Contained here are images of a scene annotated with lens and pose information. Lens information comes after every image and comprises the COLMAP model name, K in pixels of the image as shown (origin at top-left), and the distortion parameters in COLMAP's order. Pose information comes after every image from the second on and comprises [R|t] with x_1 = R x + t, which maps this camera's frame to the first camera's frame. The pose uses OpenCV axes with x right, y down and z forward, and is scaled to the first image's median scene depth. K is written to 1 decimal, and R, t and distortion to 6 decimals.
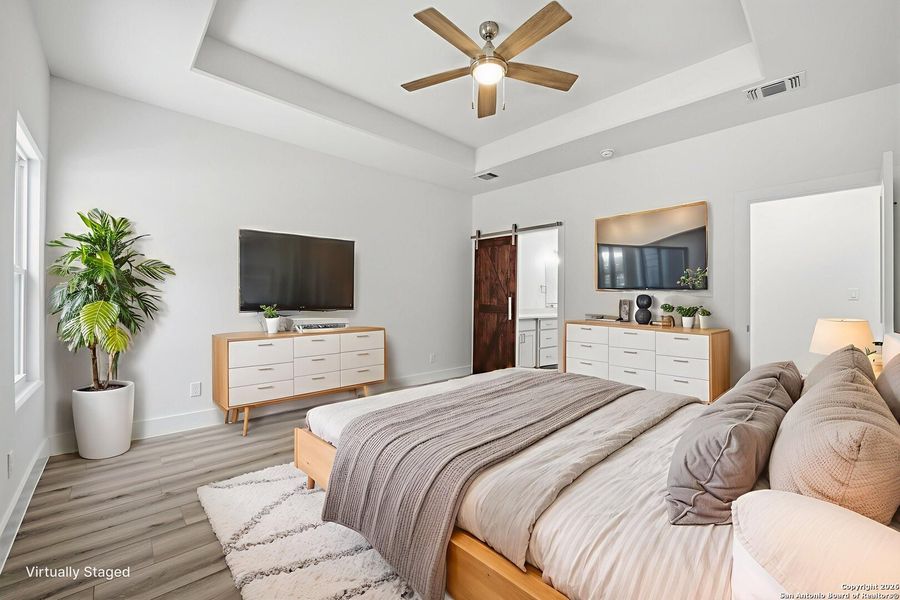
lens RADIAL K [[356.5, 0, 450.0], [0, 356.5, 300.0], [0, 0, 1]] dist [-0.024110, 0.000310]
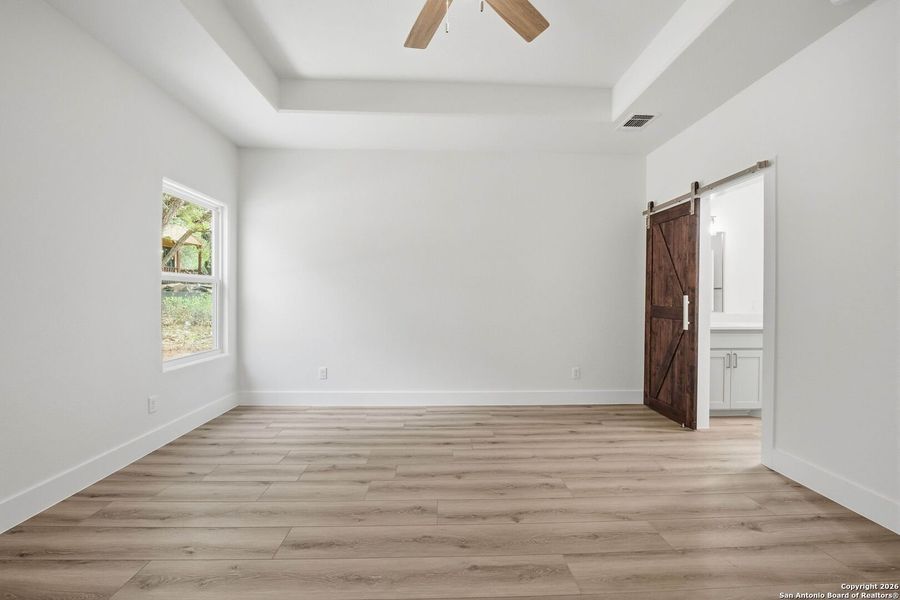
lens RADIAL K [[356.5, 0, 450.0], [0, 356.5, 300.0], [0, 0, 1]] dist [-0.024110, 0.000310]
pose [[0.756648, -0.000206, -0.653823, 0.487493], [0.000016, 1.000000, -0.000297, 0.001477], [0.653823, 0.000214, 0.756648, 0.424077]]
